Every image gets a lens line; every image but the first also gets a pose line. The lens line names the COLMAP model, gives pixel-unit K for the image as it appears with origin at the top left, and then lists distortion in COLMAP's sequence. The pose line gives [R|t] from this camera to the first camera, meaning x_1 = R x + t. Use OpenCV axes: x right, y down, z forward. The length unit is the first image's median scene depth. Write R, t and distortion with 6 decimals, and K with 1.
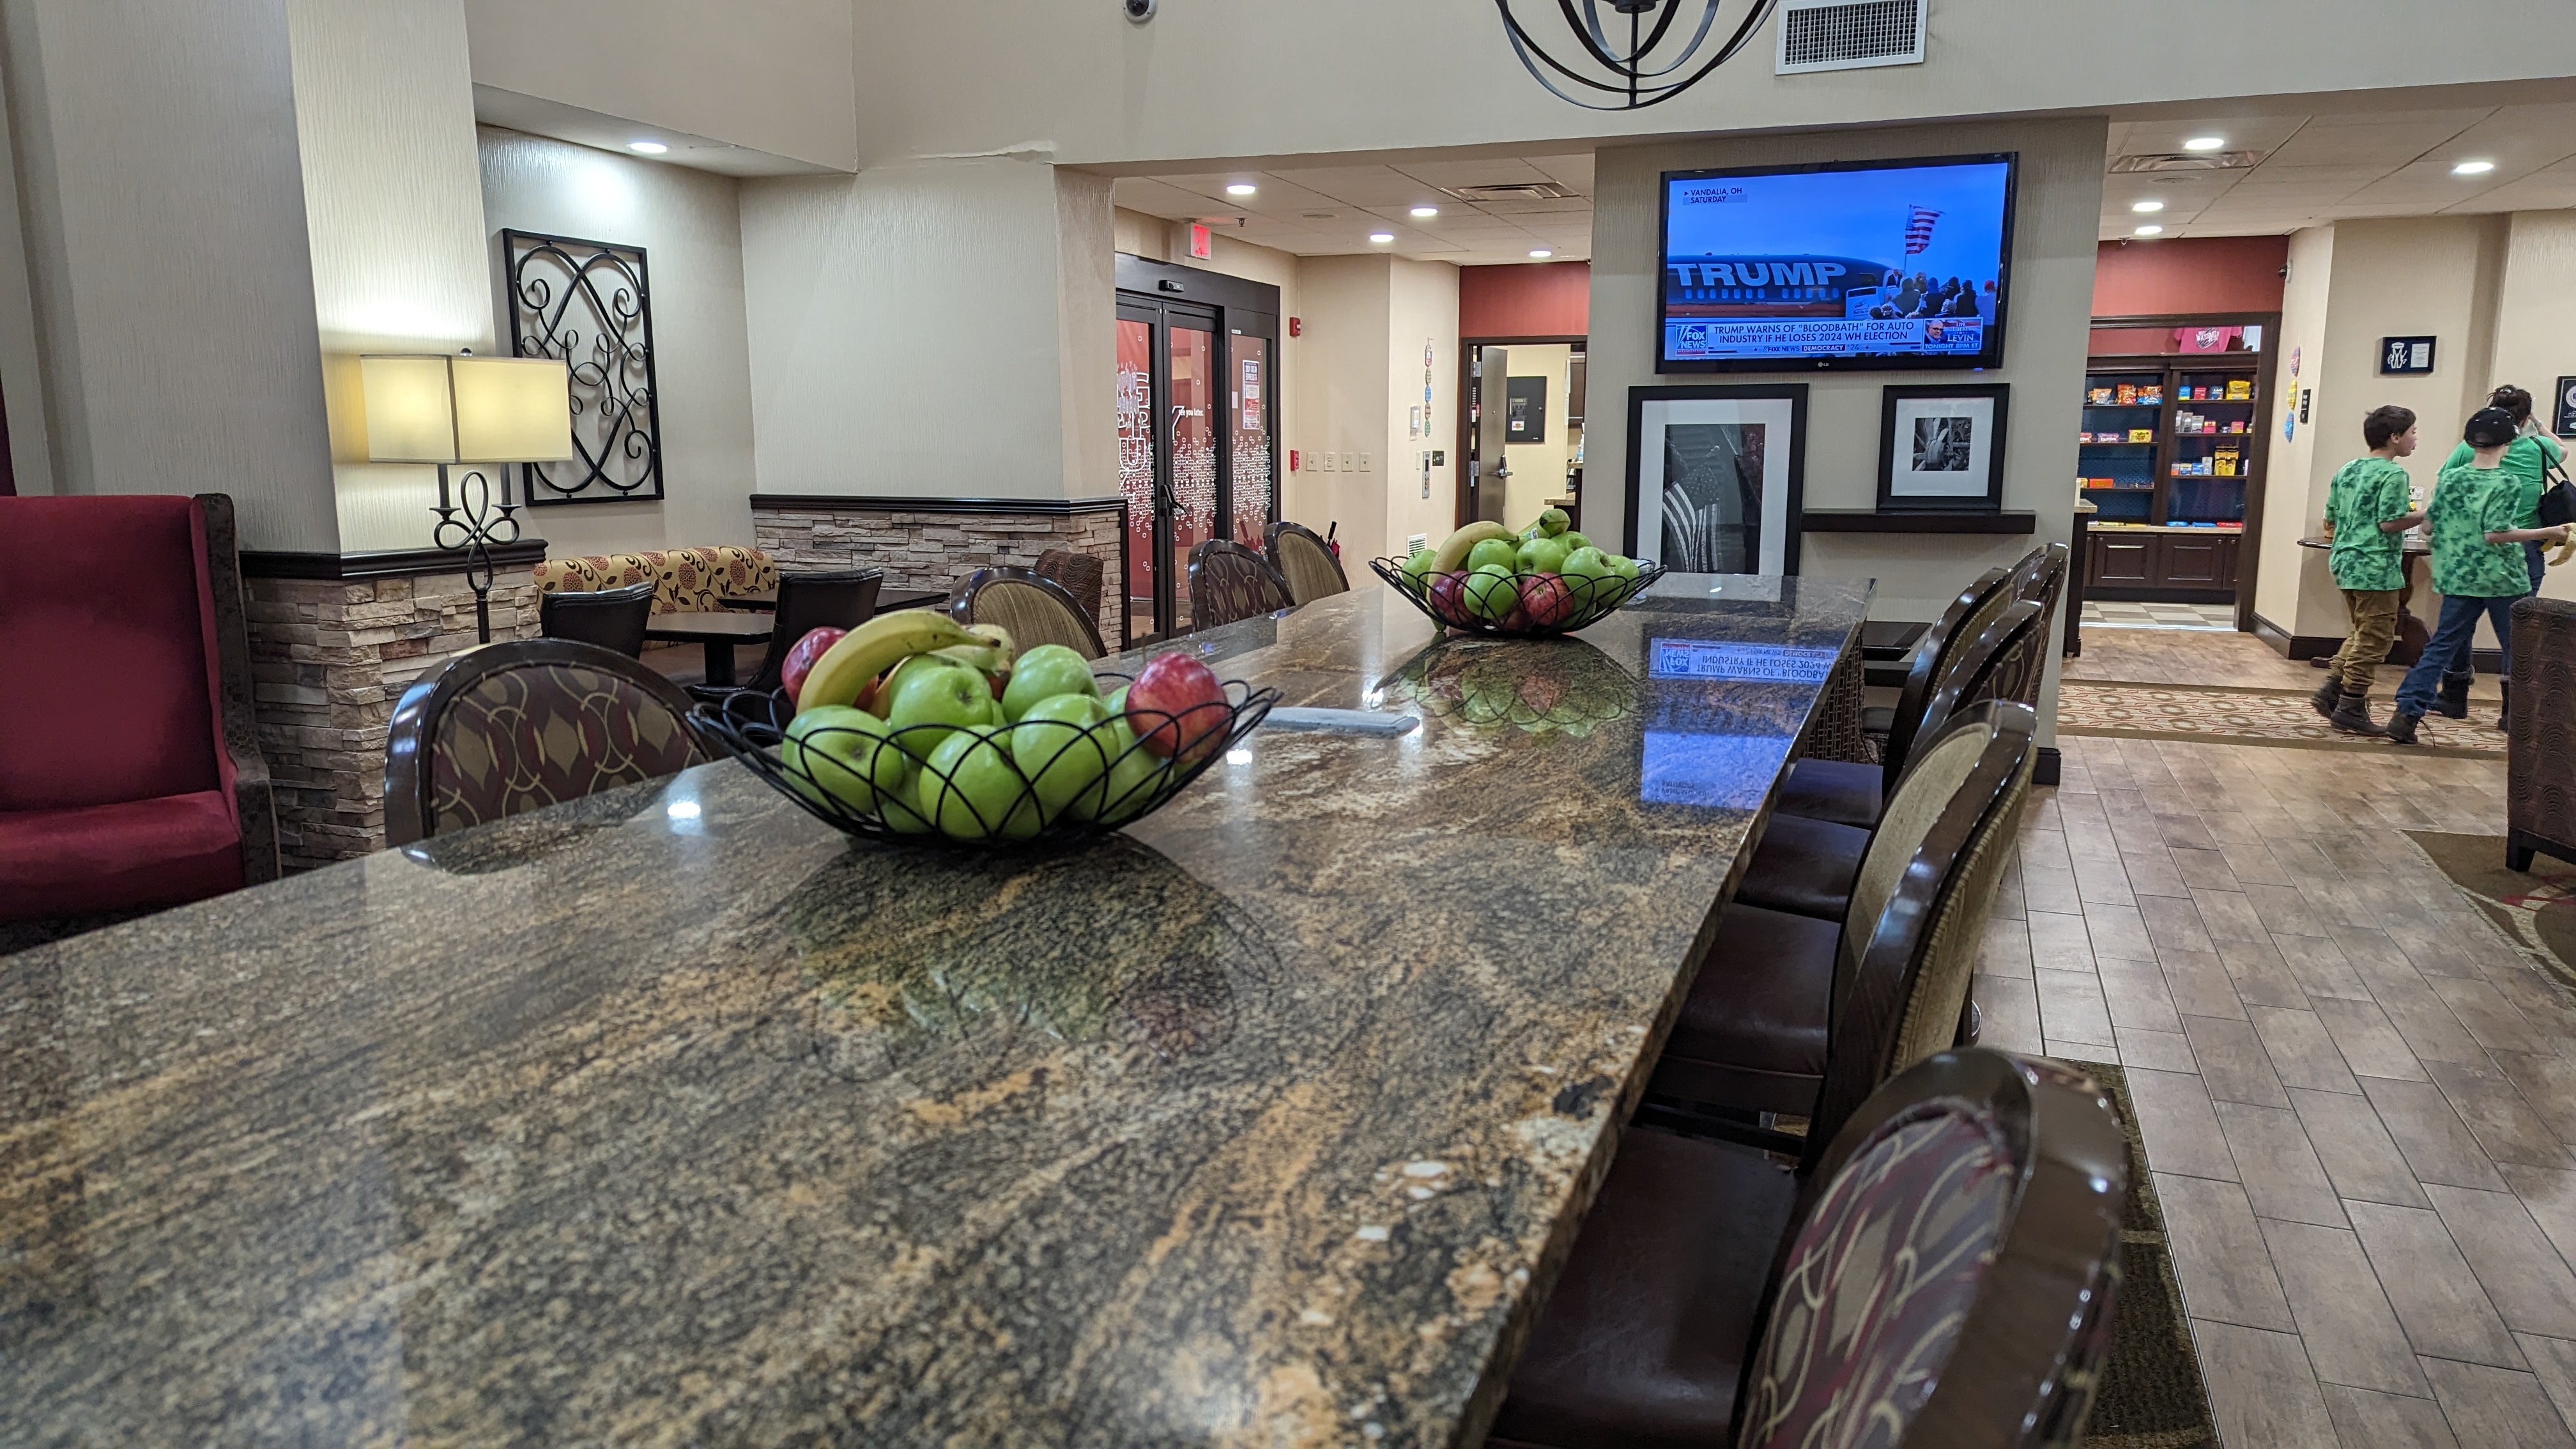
lens RADIAL K [[1825.1, 0, 1267.8], [0, 1825.1, 727.4], [0, 0, 1]] dist [0.061139, -0.055447]
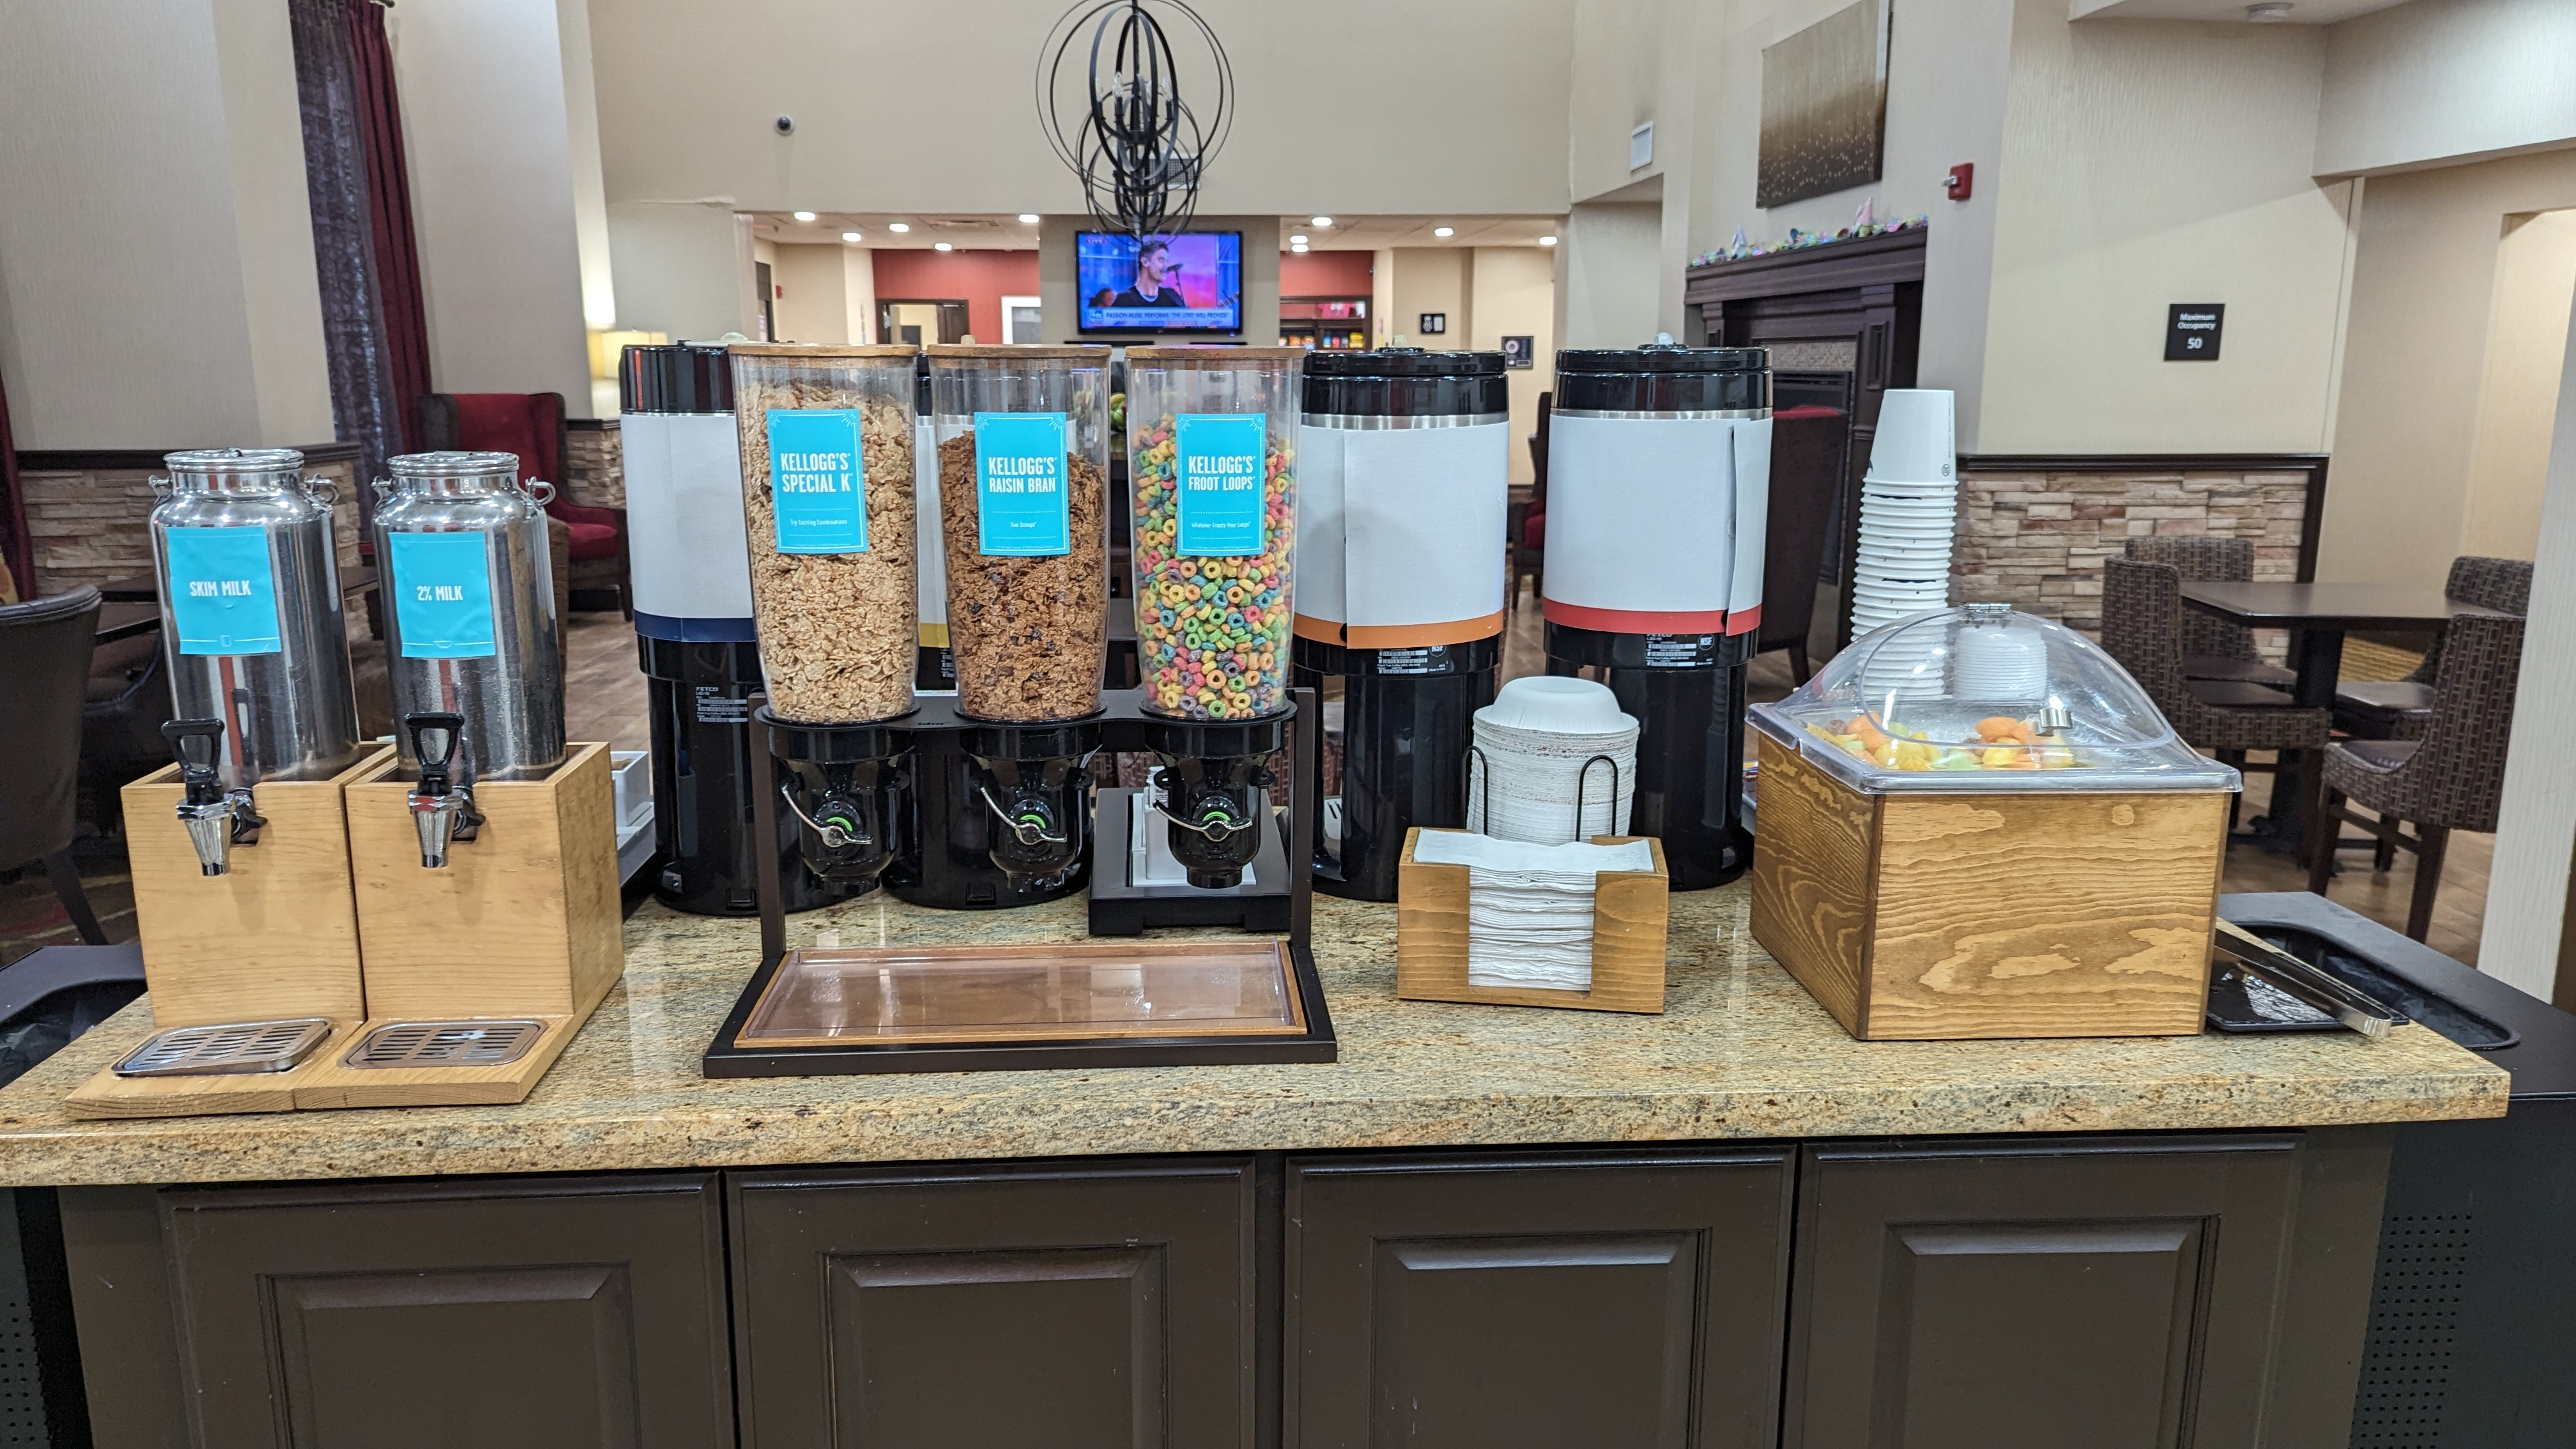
lens RADIAL K [[1825.1, 0, 1290.8], [0, 1825.1, 740.9], [0, 0, 1]] dist [0.061139, -0.055447]
pose [[0.909112, -0.087361, 0.407288, -0.243710], [0.070571, 0.995928, 0.056100, 0.084322], [-0.410531, -0.022258, 0.911575, -0.513911]]
